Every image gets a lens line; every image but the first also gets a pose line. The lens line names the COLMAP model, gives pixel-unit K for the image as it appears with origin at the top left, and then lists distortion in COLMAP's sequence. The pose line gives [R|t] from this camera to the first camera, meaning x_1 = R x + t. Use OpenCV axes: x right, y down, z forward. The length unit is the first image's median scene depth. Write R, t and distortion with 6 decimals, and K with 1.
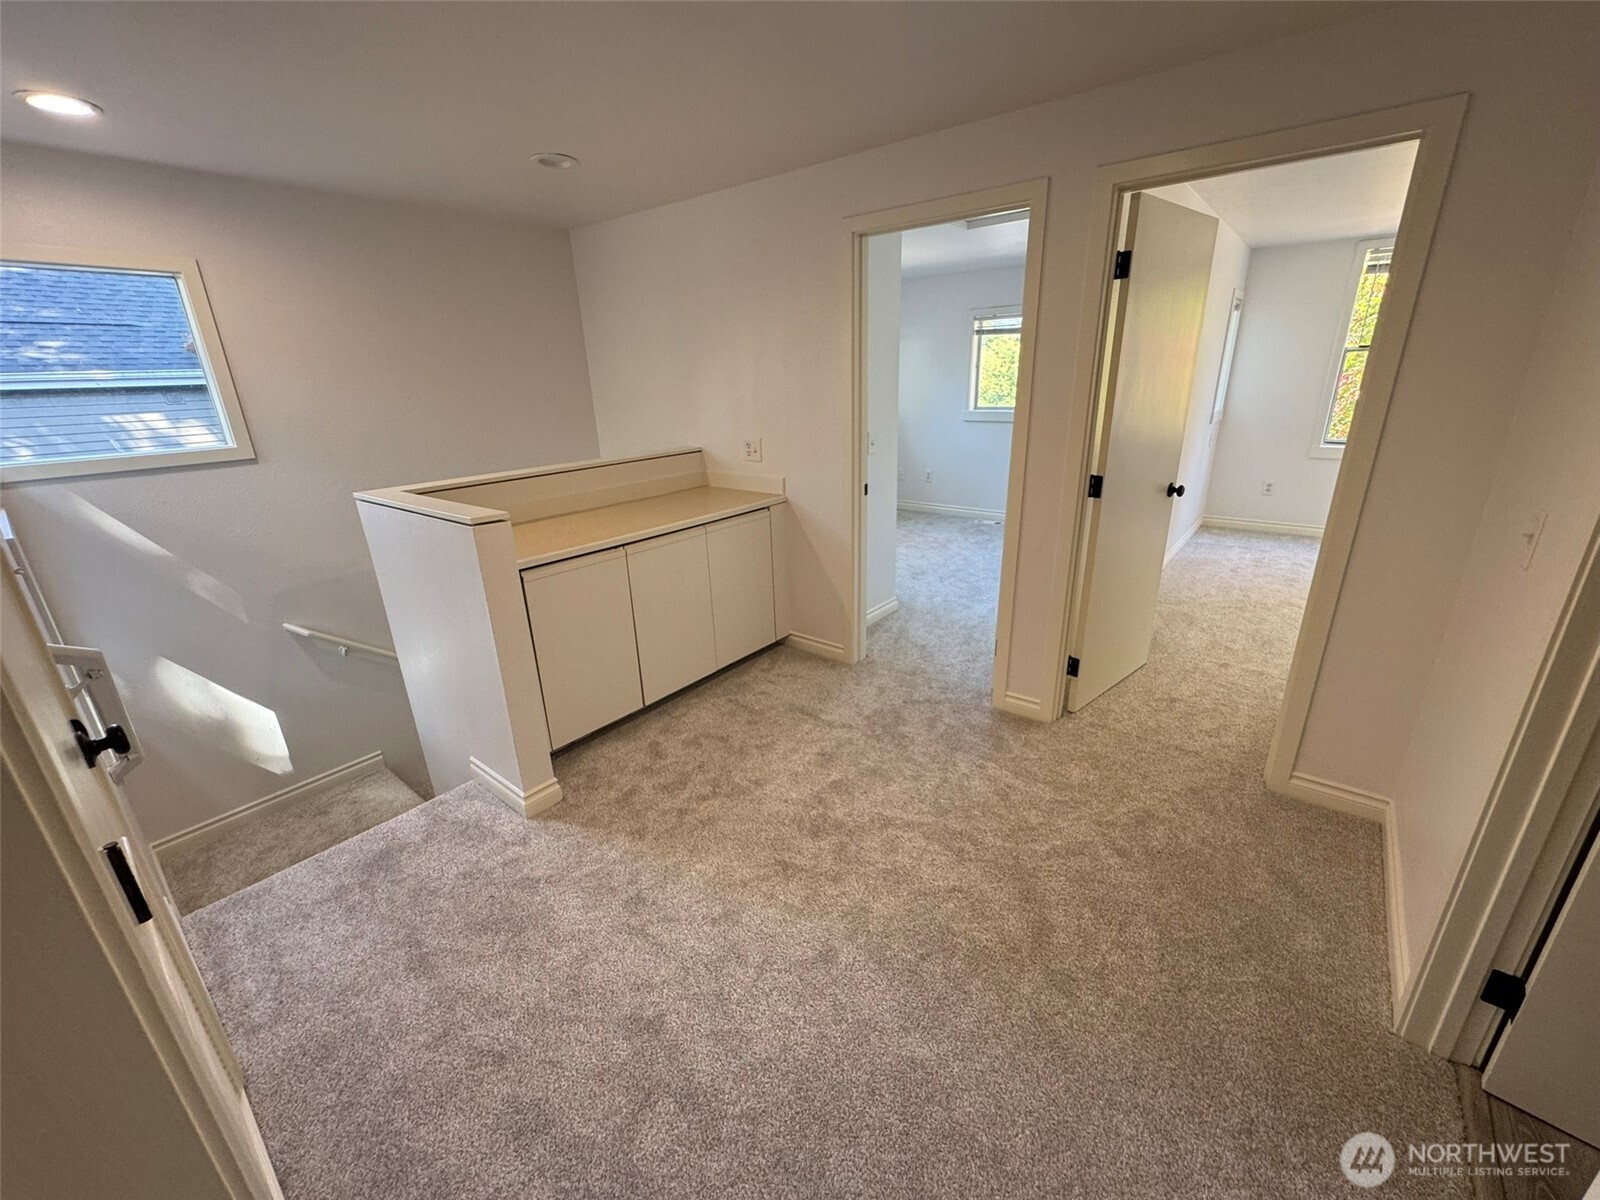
lens RADIAL K [[639.3, 0, 795.4], [0, 639.3, 595.3], [0, 0, 1]] dist [-0.003933, 0.000589]
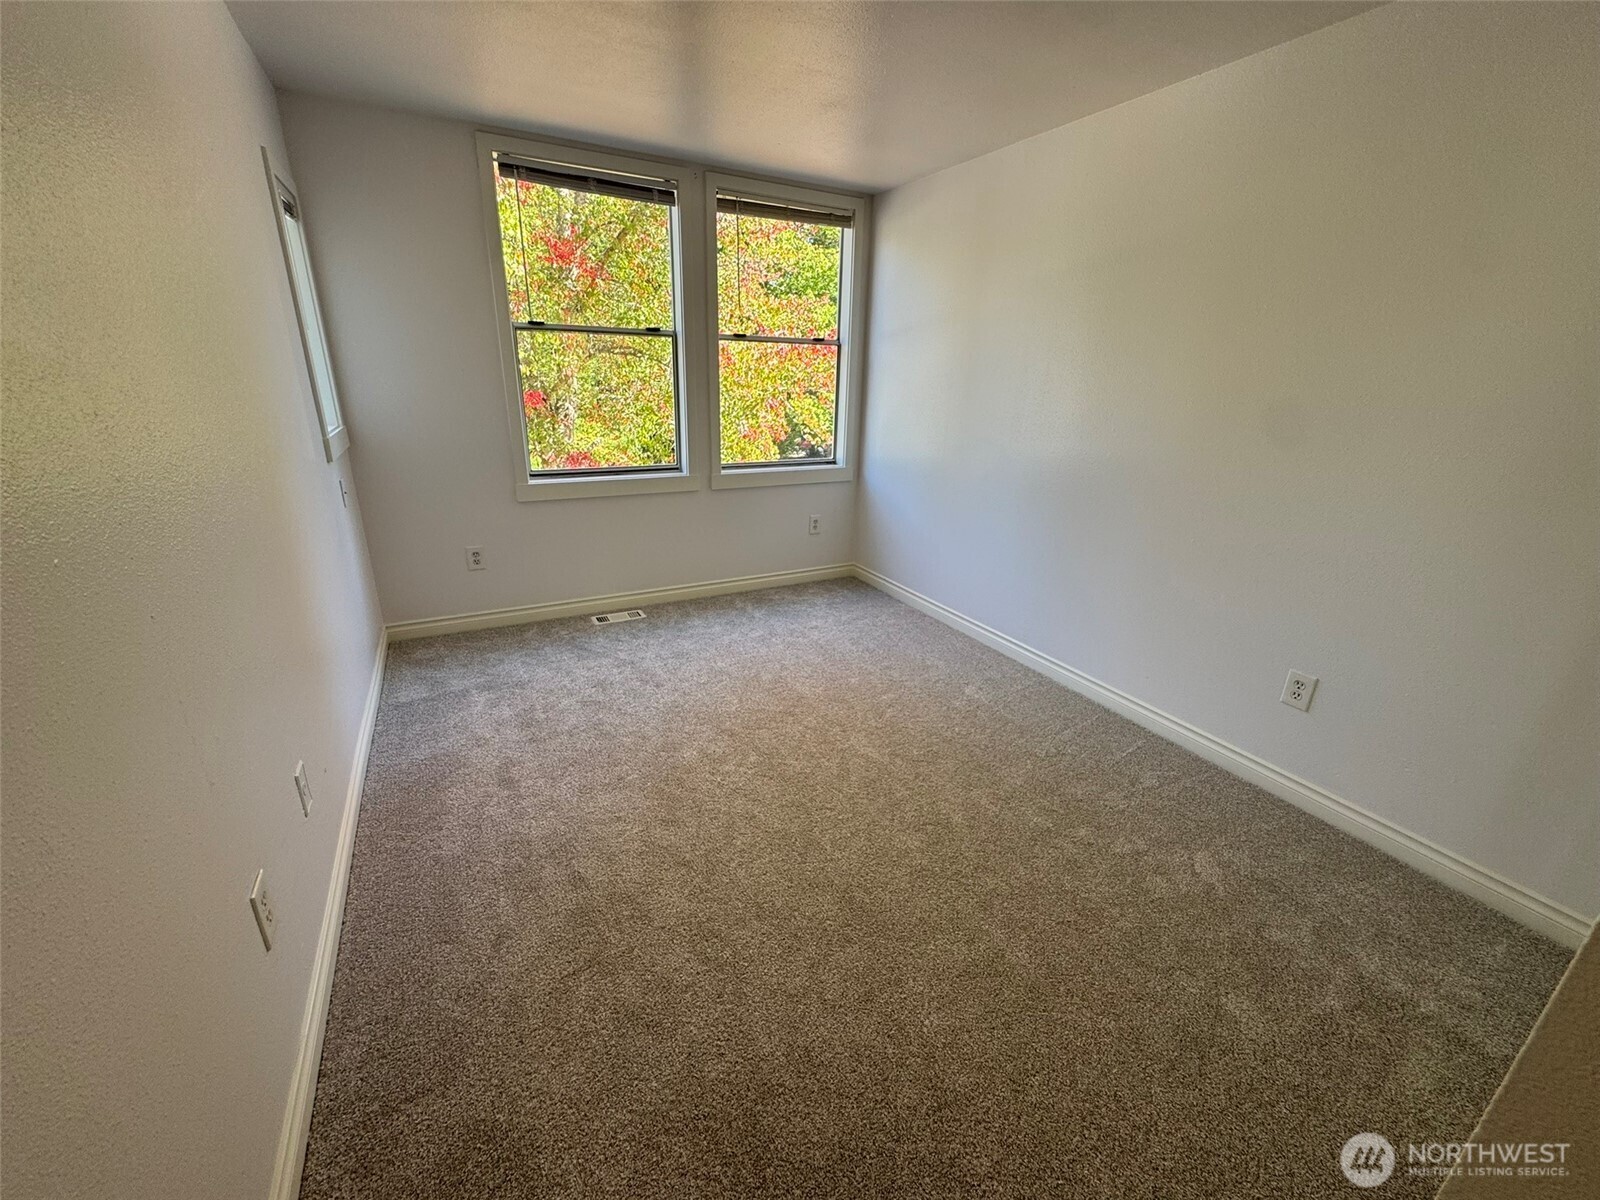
lens RADIAL K [[639.3, 0, 798.6], [0, 639.3, 600.8], [0, 0, 1]] dist [-0.003933, 0.000589]
pose [[0.385577, -0.277819, 0.879856, 0.350412], [0.264077, 0.946929, 0.183272, -0.170986], [-0.884078, 0.161685, 0.438480, 0.518754]]
